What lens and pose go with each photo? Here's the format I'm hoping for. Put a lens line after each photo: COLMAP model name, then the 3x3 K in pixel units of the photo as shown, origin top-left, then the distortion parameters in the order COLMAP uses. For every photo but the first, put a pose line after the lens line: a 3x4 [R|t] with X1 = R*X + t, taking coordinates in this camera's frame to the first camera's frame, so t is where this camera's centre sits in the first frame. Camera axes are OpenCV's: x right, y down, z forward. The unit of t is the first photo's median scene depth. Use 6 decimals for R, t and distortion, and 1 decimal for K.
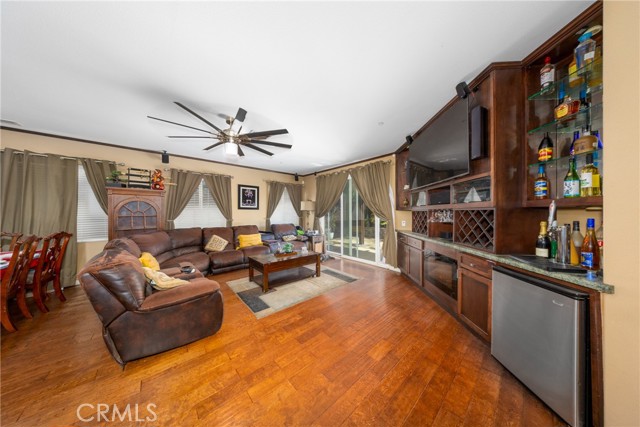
lens RADIAL K [[184.5, 0, 320.0], [0, 184.5, 213.5], [0, 0, 1]] dist [0.000002, -0.000032]
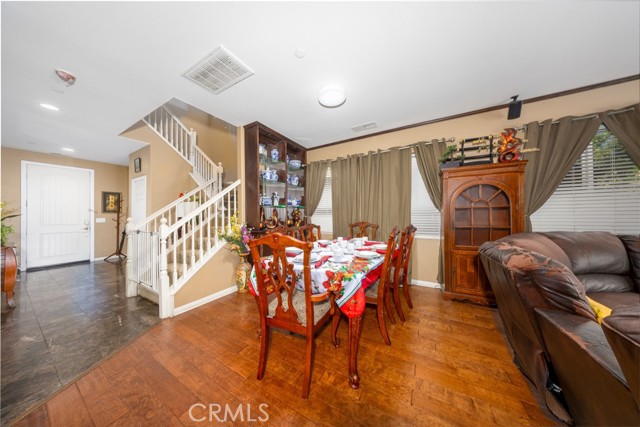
lens RADIAL K [[185.5, 0, 319.4], [0, 185.5, 212.7], [0, 0, 1]] dist [-0.000386, 0.000014]
pose [[0.322366, -0.010451, -0.946557, -0.612645], [0.005446, 0.999943, -0.009186, 0.039546], [0.946599, -0.002194, 0.322404, 0.276606]]
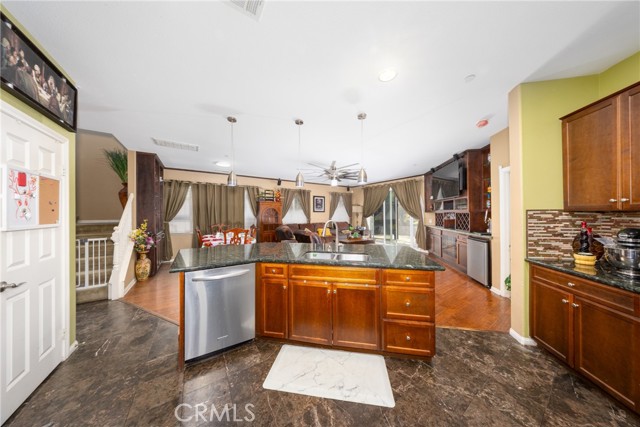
lens RADIAL K [[185.5, 0, 319.4], [0, 185.5, 212.7], [0, 0, 1]] dist [-0.000386, 0.000014]
pose [[0.990809, -0.005976, -0.135136, -0.309243], [0.004855, 0.999951, -0.008623, -0.007230], [0.135181, 0.007888, 0.990790, -0.809630]]
